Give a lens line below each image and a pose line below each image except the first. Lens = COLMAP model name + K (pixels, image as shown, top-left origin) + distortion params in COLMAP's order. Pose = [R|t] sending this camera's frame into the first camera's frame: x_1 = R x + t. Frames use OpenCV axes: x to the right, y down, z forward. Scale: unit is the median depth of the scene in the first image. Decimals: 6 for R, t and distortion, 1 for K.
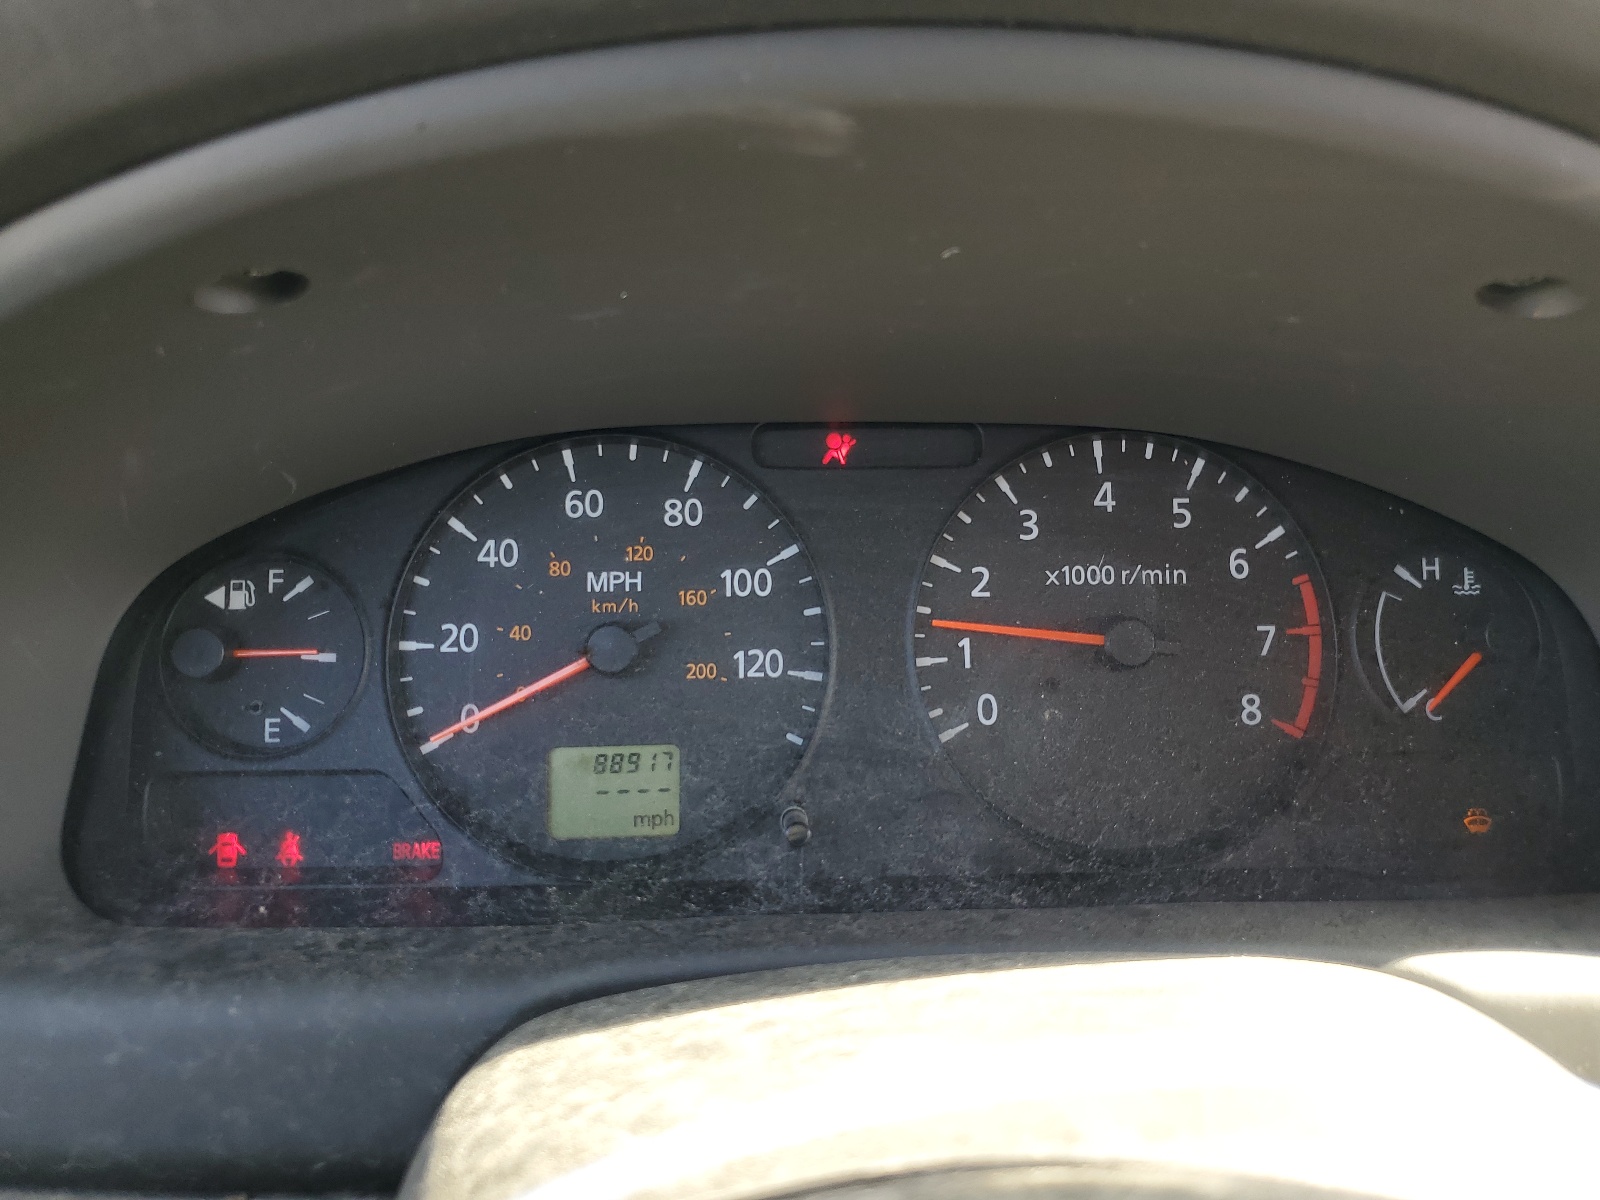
lens RADIAL K [[1206.4, 0, 801.6], [0, 1206.4, 600.6], [0, 0, 1]] dist [0.006055, 0.000241]
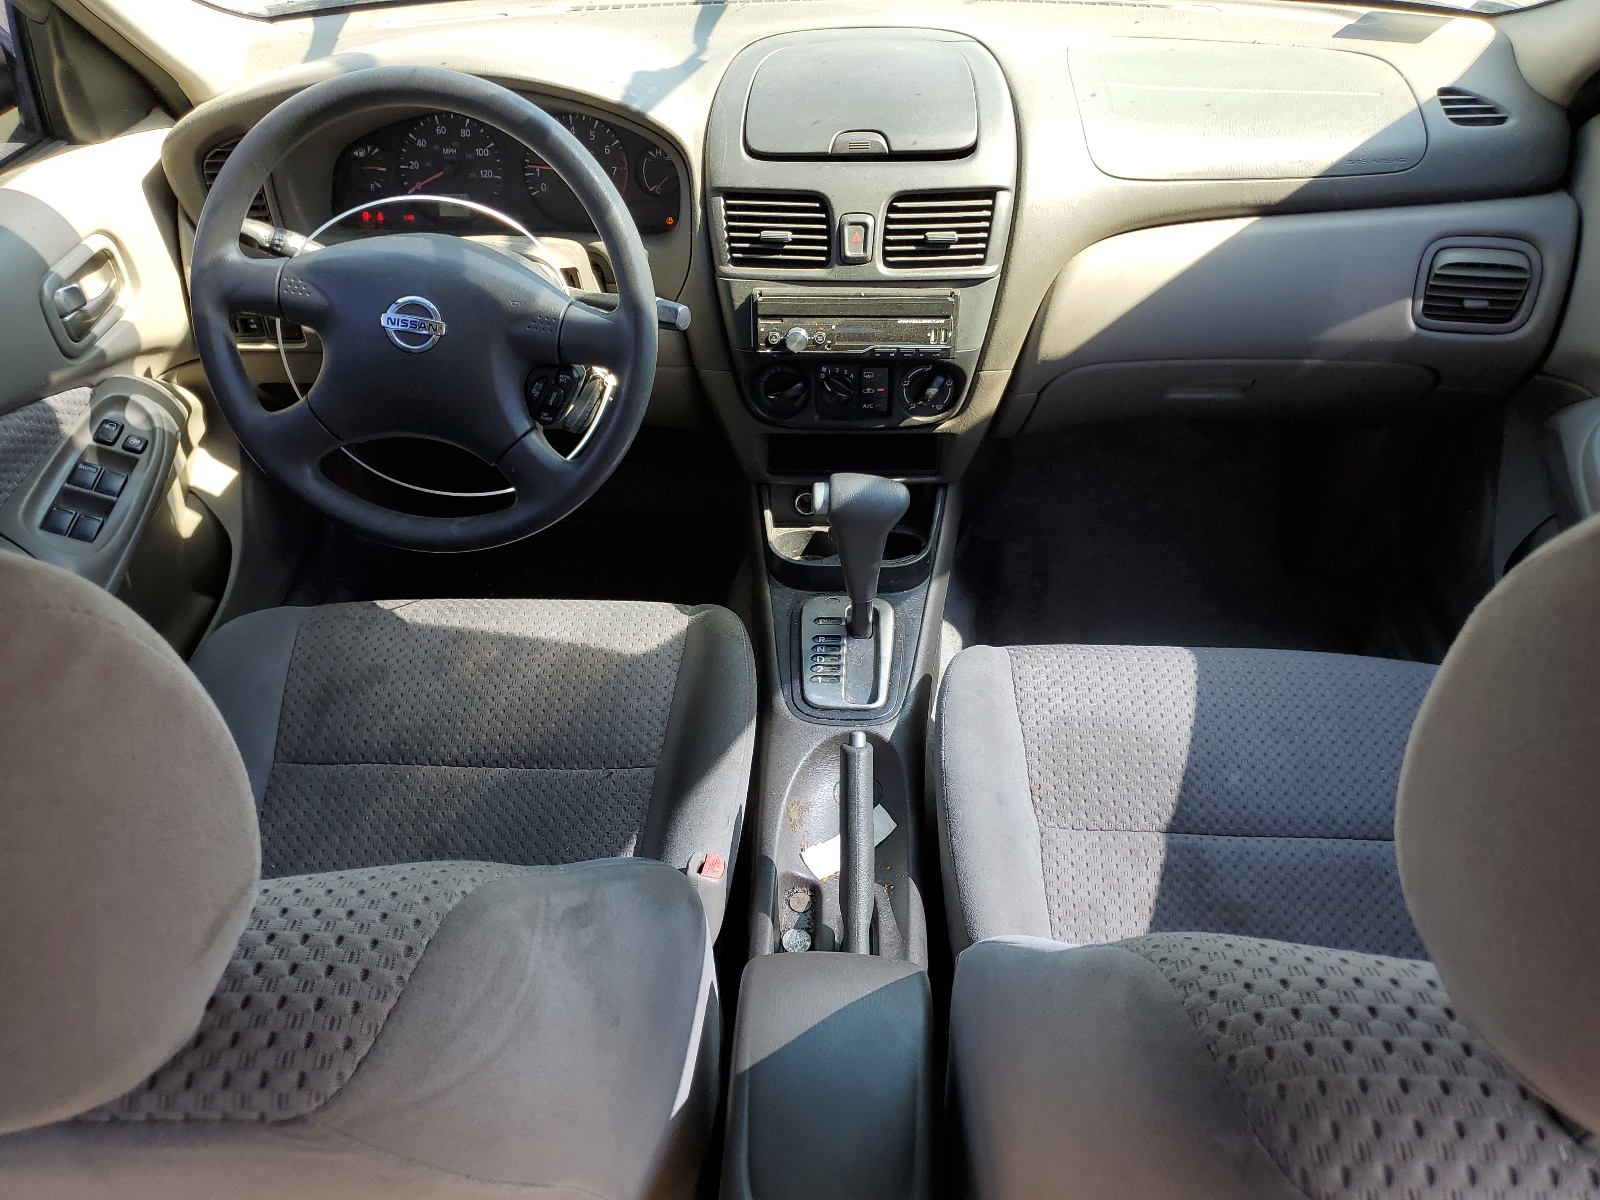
lens RADIAL K [[1206.4, 0, 799.0], [0, 1206.4, 601.2], [0, 0, 1]] dist [0.006055, 0.000241]
pose [[0.988950, 0.075191, -0.127763, 1.628823], [-0.025332, 0.934862, 0.354106, -0.069108], [0.146066, -0.346957, 0.926437, -3.093884]]
